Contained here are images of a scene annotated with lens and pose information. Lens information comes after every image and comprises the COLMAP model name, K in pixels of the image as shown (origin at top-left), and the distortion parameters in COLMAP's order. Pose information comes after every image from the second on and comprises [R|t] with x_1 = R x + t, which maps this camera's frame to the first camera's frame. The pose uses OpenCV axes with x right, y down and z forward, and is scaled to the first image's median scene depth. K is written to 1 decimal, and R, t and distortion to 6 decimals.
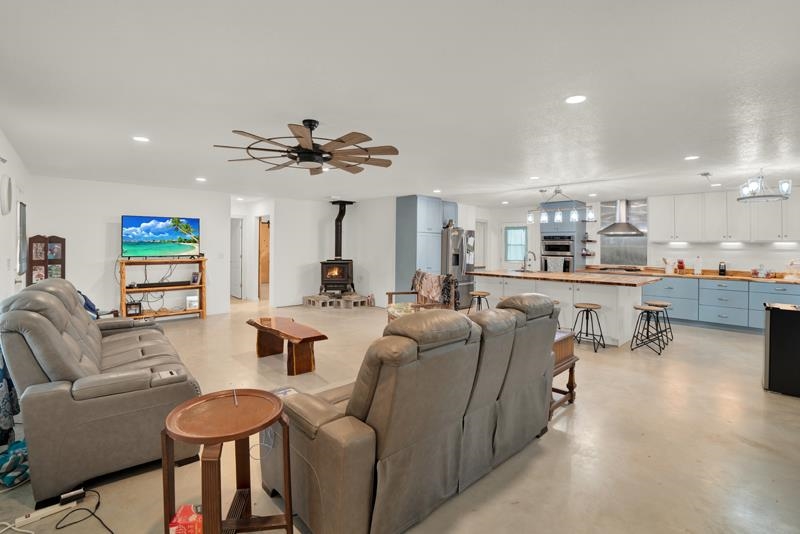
lens RADIAL K [[374.4, 0, 408.0], [0, 374.4, 240.8], [0, 0, 1]] dist [-0.030550, 0.000399]
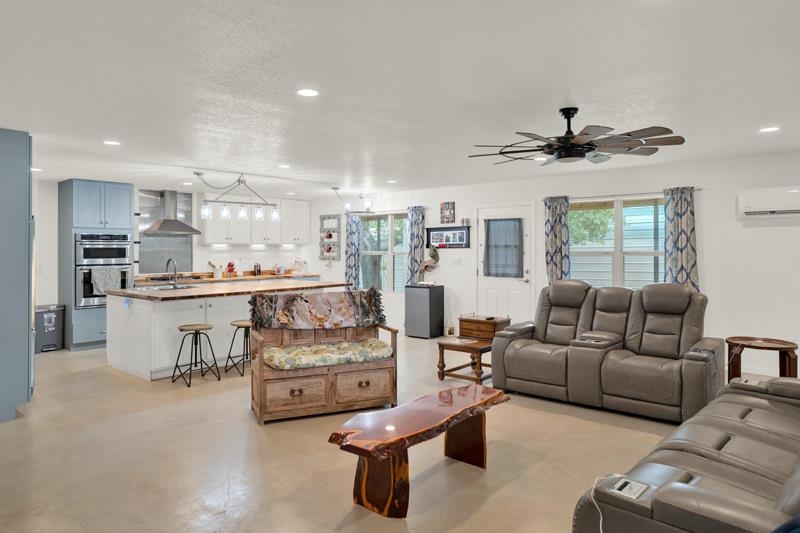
lens RADIAL K [[523.4, 0, 400.2], [0, 523.4, 245.6], [0, 0, 1]] dist [-0.000941, -0.000453]
pose [[-0.077647, -0.005020, 0.996968, -0.642848], [-0.005745, 0.999973, 0.004588, -0.000698], [-0.996964, -0.005371, -0.077673, 0.667228]]
